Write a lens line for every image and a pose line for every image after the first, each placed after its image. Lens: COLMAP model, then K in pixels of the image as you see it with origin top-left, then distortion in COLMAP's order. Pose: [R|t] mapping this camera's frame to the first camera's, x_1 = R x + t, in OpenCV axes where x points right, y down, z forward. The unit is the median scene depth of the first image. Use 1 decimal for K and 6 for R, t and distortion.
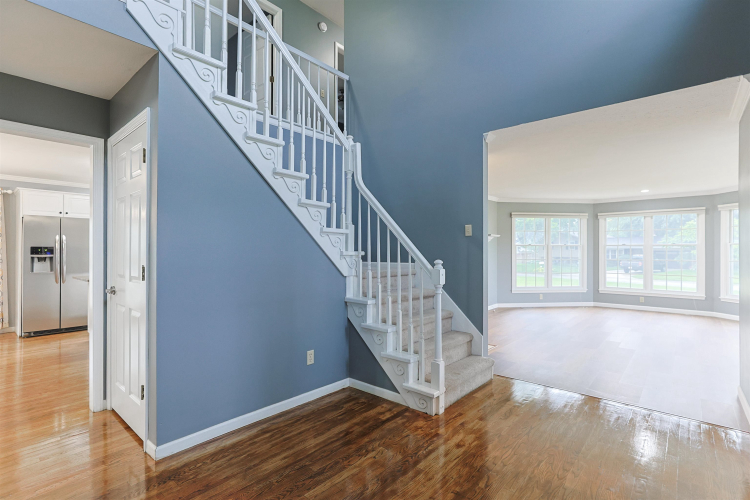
lens RADIAL K [[358.4, 0, 387.6], [0, 358.4, 249.4], [0, 0, 1]] dist [-0.001304, -0.000495]
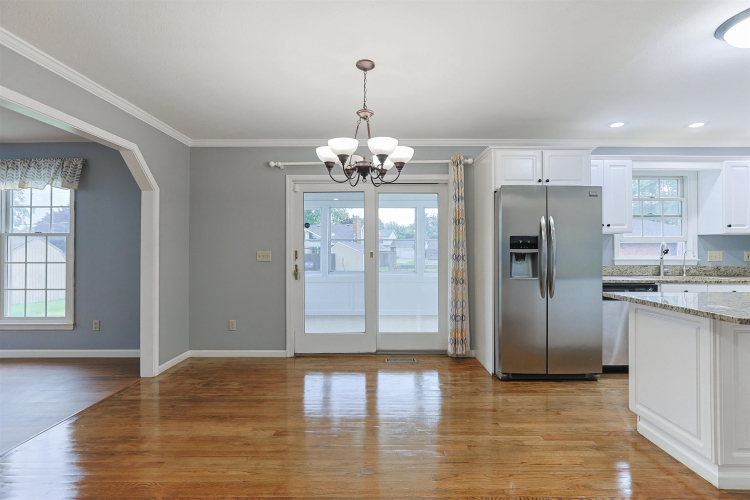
lens RADIAL K [[361.2, 0, 378.4], [0, 361.2, 249.3], [0, 0, 1]] dist [-0.002738, 0.000553]
pose [[0.647897, -0.002834, -0.761723, -0.647656], [0.002998, 0.999995, -0.001170, 0.014794], [0.761722, -0.001526, 0.647902, 0.407596]]
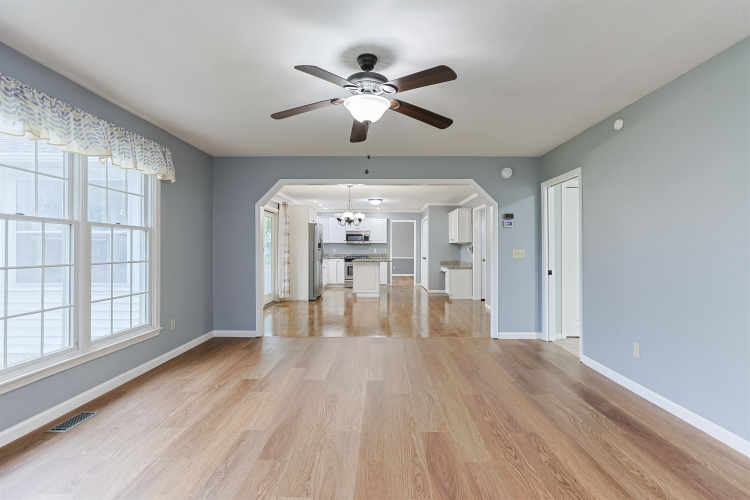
lens RADIAL K [[358.4, 0, 387.6], [0, 358.4, 249.4], [0, 0, 1]] dist [-0.001304, -0.000495]
pose [[0.752519, 0.000511, 0.658570, -1.752459], [-0.004511, 0.999980, 0.004379, 0.013000], [-0.658555, -0.006266, 0.752506, -0.386713]]
